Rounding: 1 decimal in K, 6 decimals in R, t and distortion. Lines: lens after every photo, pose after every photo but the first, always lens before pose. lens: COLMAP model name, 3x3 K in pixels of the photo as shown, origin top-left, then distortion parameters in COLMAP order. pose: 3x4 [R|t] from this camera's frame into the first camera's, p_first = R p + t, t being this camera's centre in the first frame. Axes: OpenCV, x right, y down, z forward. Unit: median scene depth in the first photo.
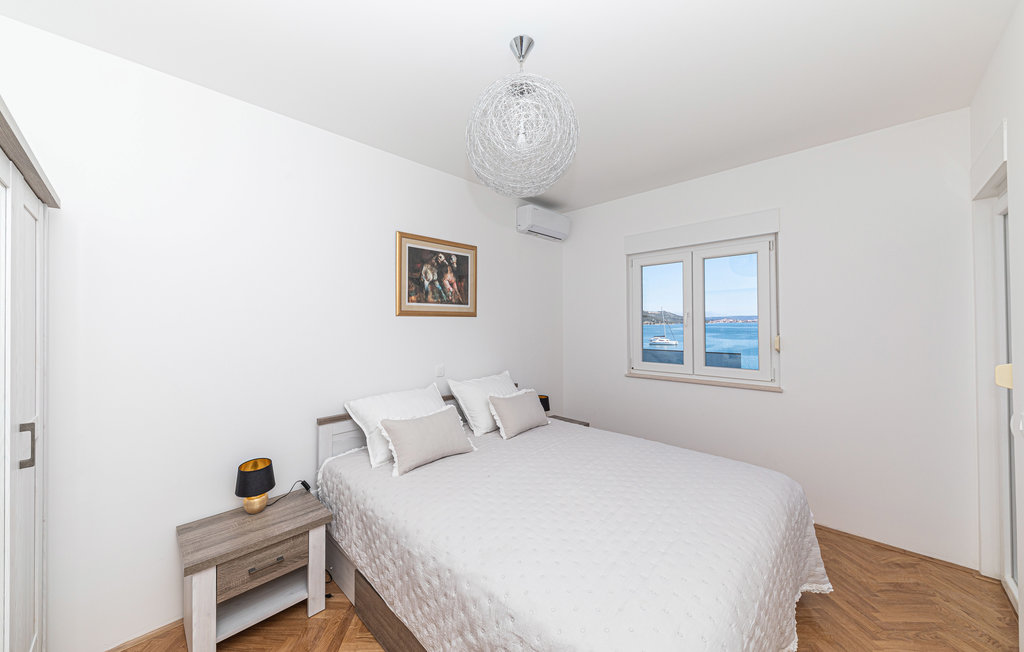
lens RADIAL K [[351.9, 0, 508.0], [0, 351.9, 317.7], [0, 0, 1]] dist [-0.000290, 0.000039]
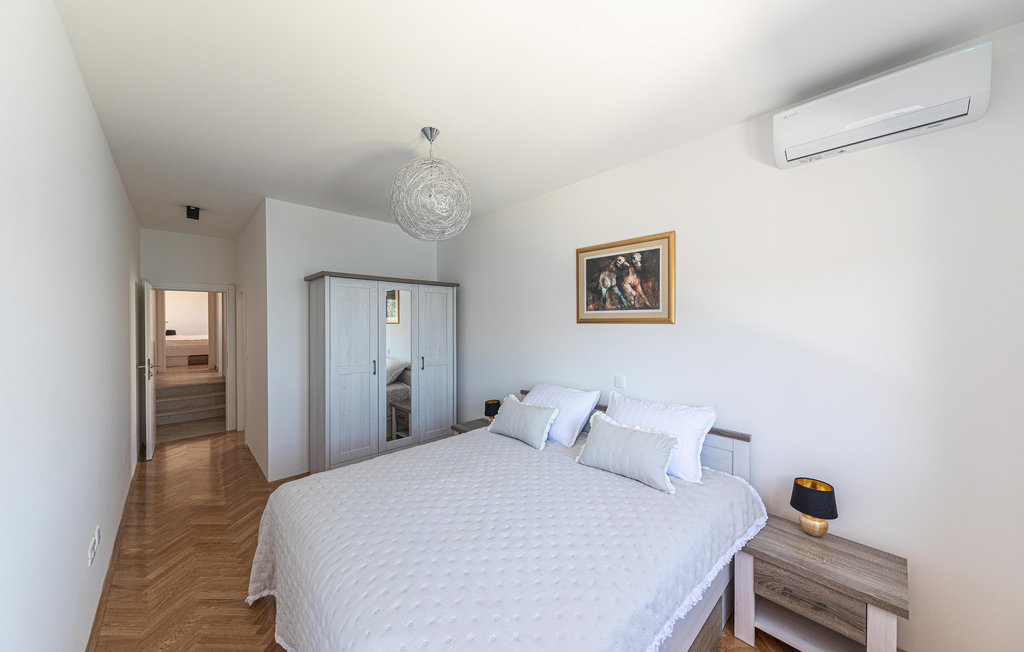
lens RADIAL K [[351.9, 0, 507.7], [0, 351.9, 326.0], [0, 0, 1]] dist [-0.000290, 0.000039]
pose [[-0.044510, 0.004809, -0.998997, 0.760168], [-0.002352, 0.999985, 0.004918, -0.001498], [0.999006, 0.002569, -0.044498, 0.748760]]
